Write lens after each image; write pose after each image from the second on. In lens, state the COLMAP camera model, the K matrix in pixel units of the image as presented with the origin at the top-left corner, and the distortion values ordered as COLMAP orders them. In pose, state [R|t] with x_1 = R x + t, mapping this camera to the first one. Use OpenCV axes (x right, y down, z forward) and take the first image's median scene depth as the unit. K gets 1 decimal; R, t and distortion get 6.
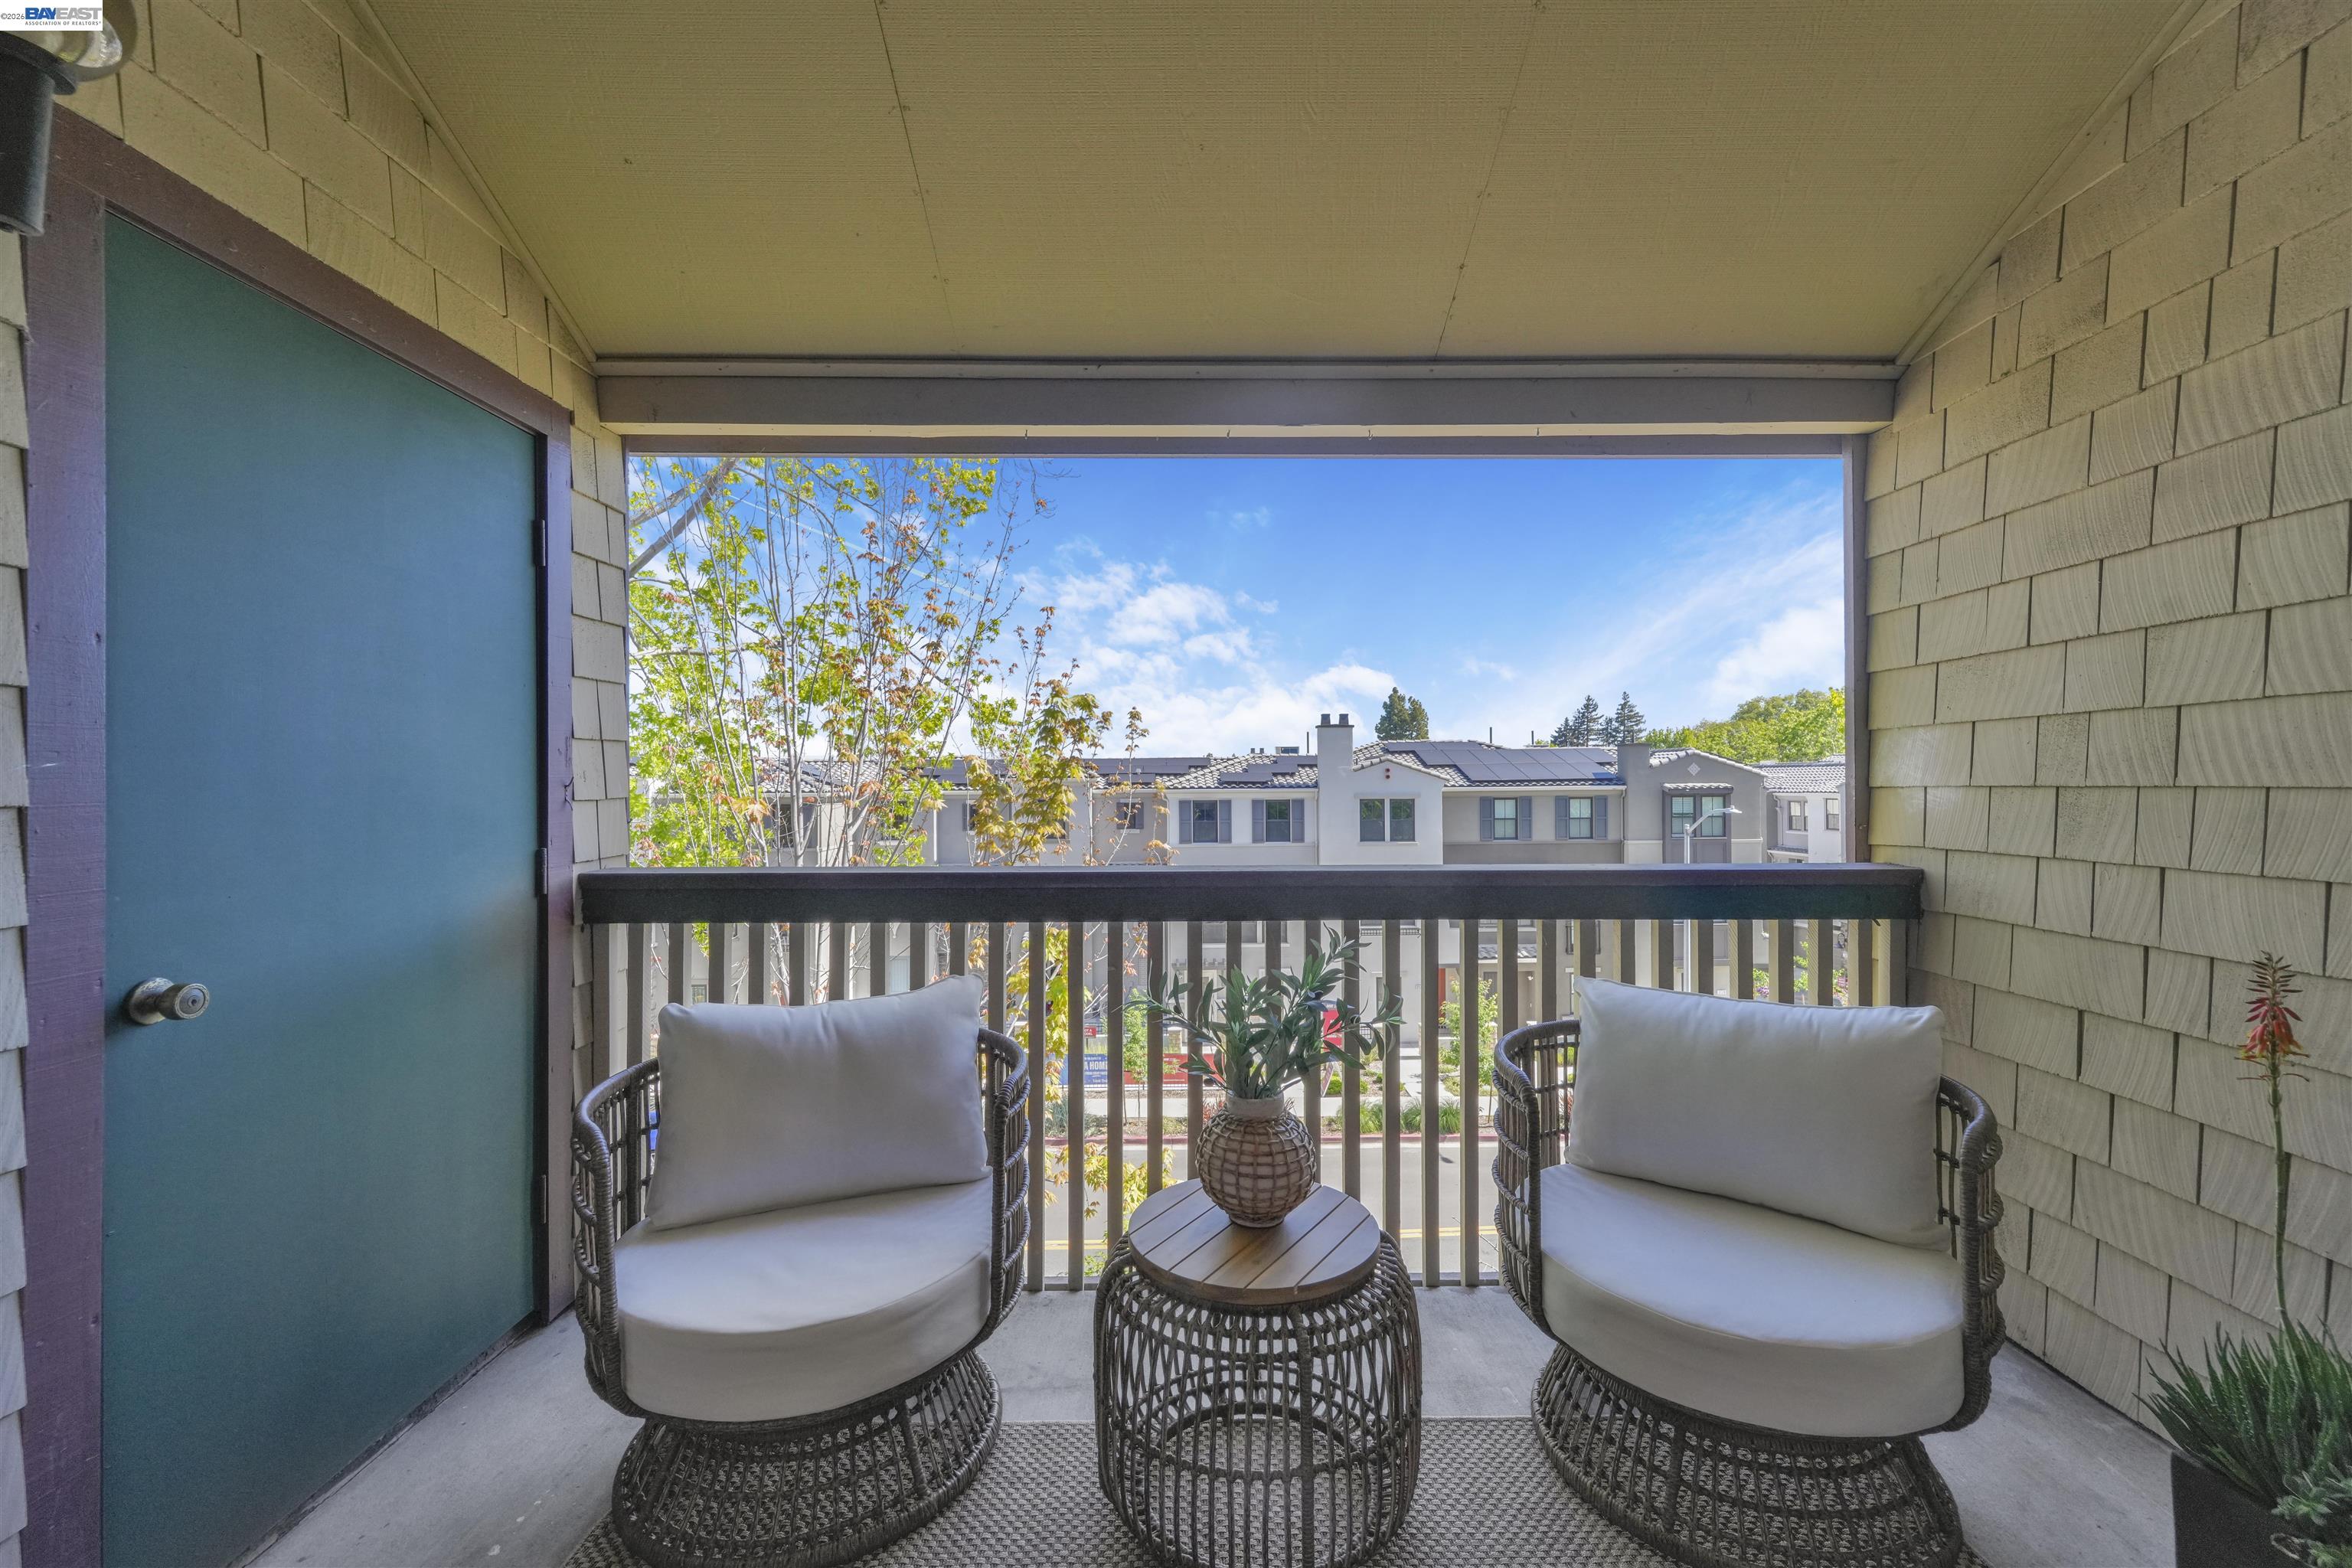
lens RADIAL K [[948.8, 0, 1185.1], [0, 948.8, 785.7], [0, 0, 1]] dist [0.014059, -0.002566]
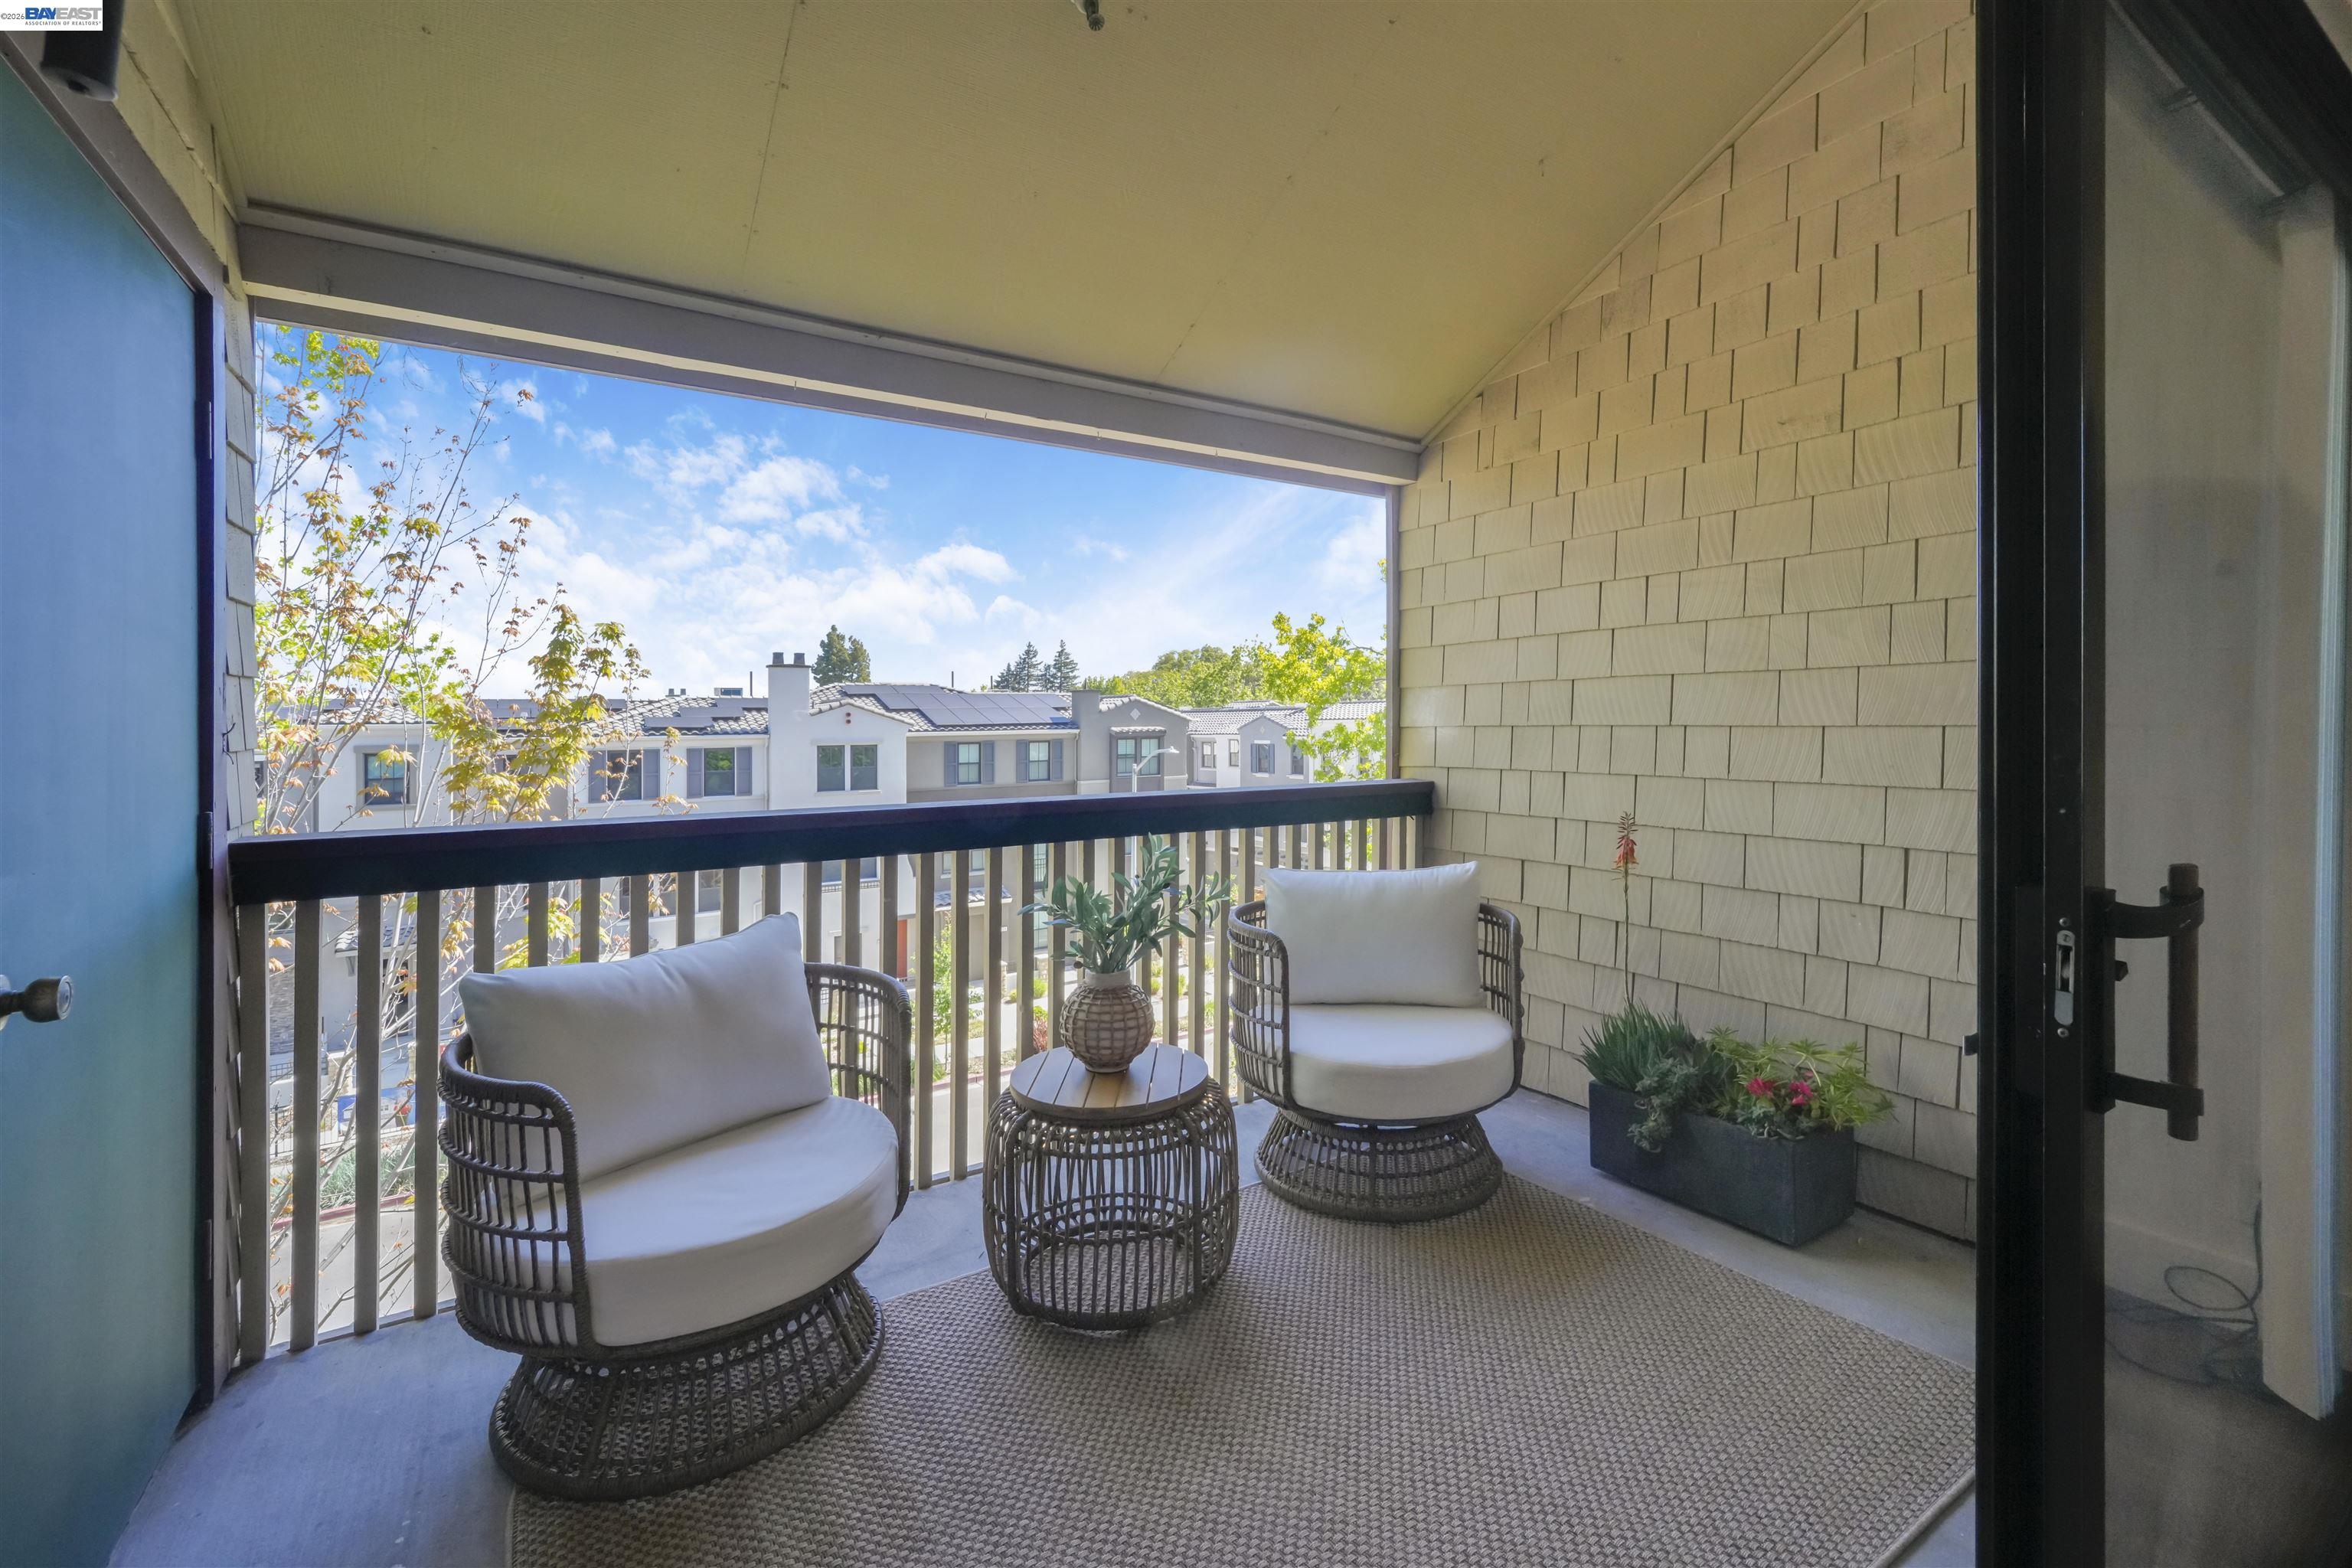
lens RADIAL K [[1000.9, 0, 1178.8], [0, 1000.9, 747.6], [0, 0, 1]] dist [-0.000504, 0.000119]
pose [[0.849064, -0.015406, 0.528065, -0.382301], [0.006609, 0.999806, 0.018541, 0.001927], [-0.528248, -0.012253, 0.849001, -0.123986]]
